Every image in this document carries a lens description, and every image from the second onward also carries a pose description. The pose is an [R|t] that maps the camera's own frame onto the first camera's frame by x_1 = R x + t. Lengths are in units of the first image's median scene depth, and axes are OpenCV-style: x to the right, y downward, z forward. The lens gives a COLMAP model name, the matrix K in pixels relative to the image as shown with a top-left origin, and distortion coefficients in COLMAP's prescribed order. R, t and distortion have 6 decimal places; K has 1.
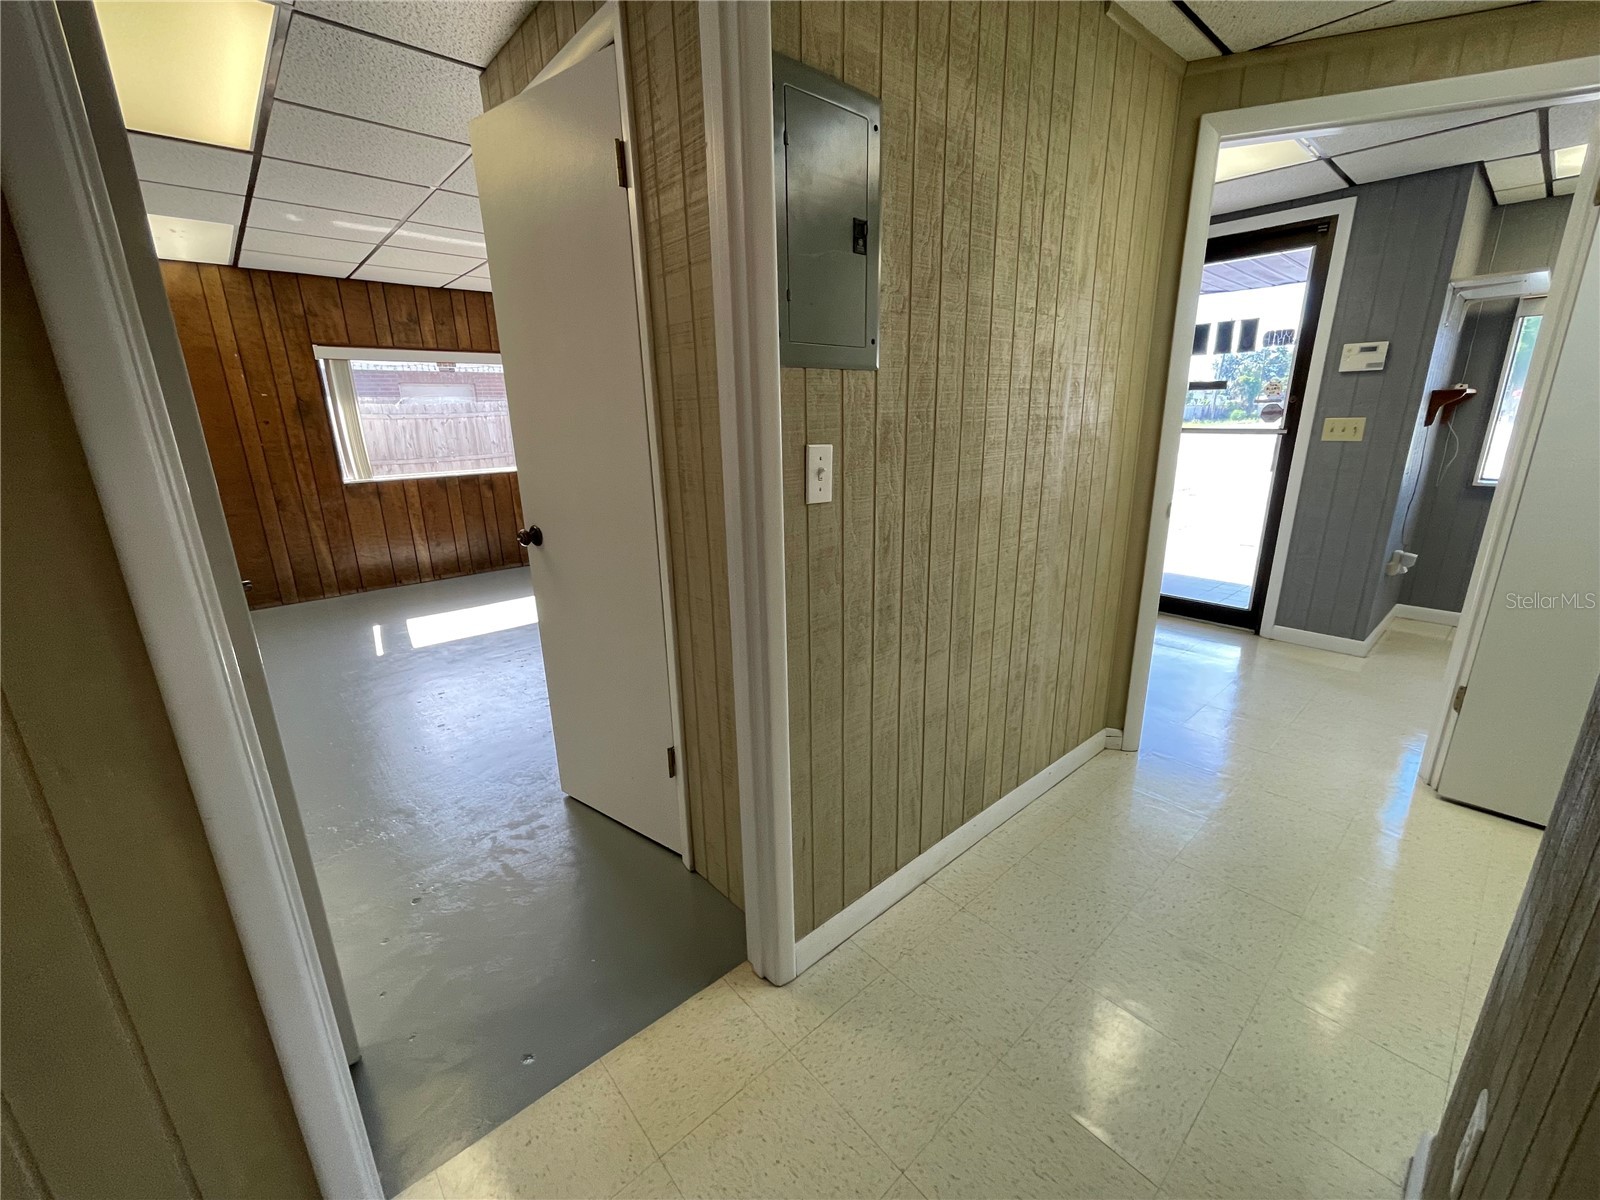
lens RADIAL K [[651.9, 0, 807.4], [0, 651.9, 601.6], [0, 0, 1]] dist [-0.006496, 0.001263]
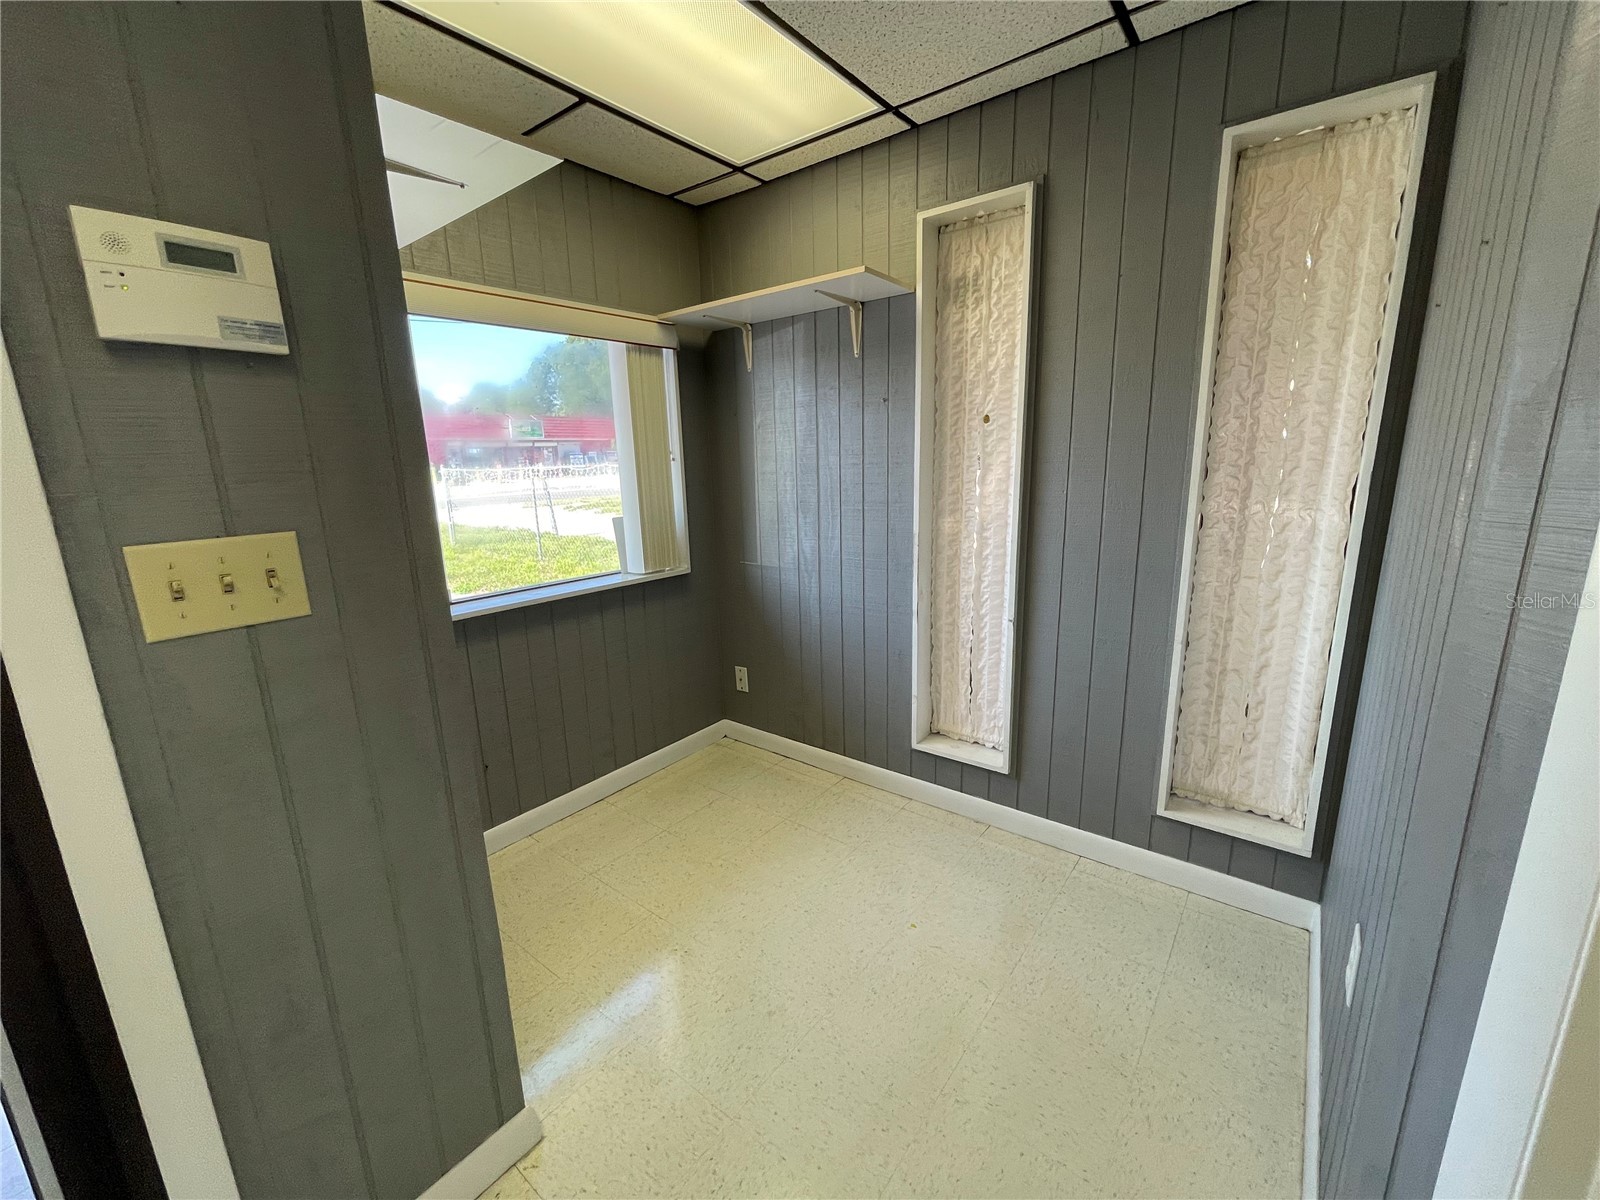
lens RADIAL K [[651.9, 0, 804.2], [0, 651.9, 604.4], [0, 0, 1]] dist [-0.006496, 0.001263]
pose [[-0.182982, -0.200040, 0.962549, 0.568005], [0.304896, 0.919258, 0.249004, -0.262636], [-0.934642, 0.339041, -0.107217, 0.855941]]
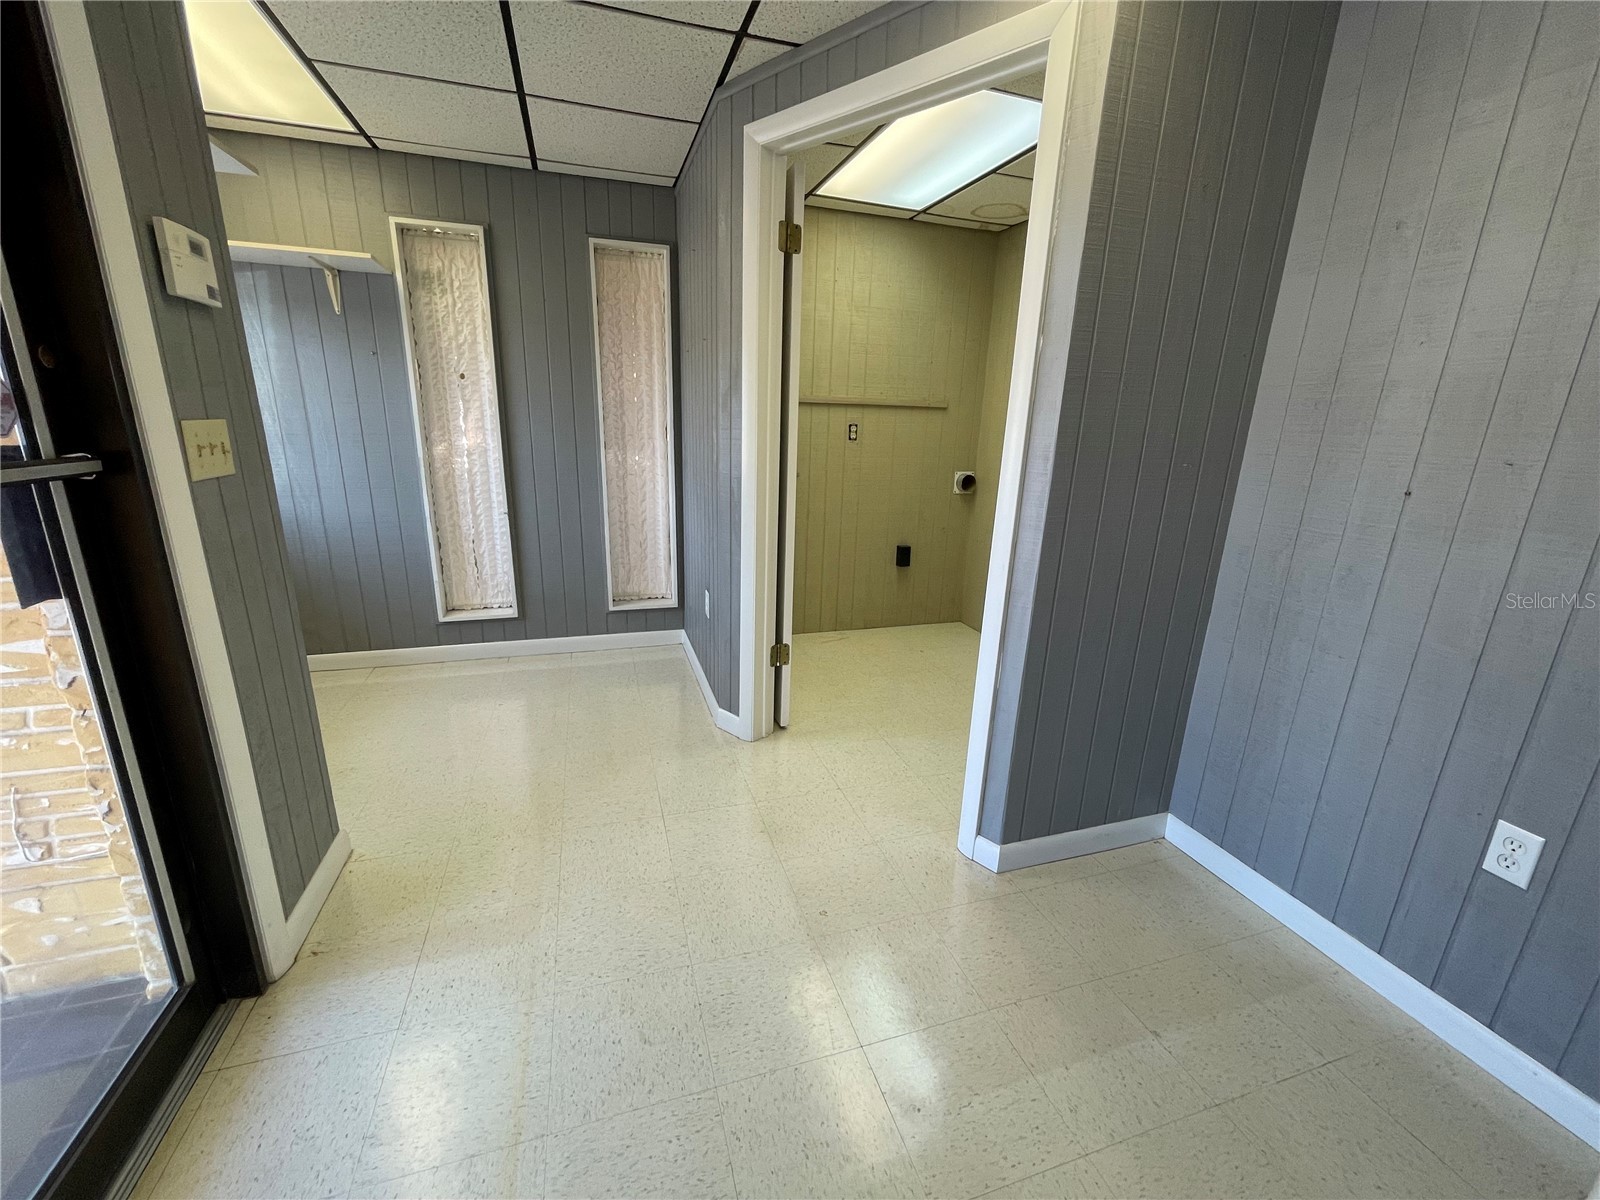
lens RADIAL K [[651.9, 0, 795.5], [0, 651.9, 607.2], [0, 0, 1]] dist [-0.006496, 0.001263]
pose [[-0.911966, -0.127625, 0.389911, 0.342744], [0.098420, 0.854576, 0.509915, -0.364084], [-0.398286, 0.503400, -0.766783, 1.258212]]
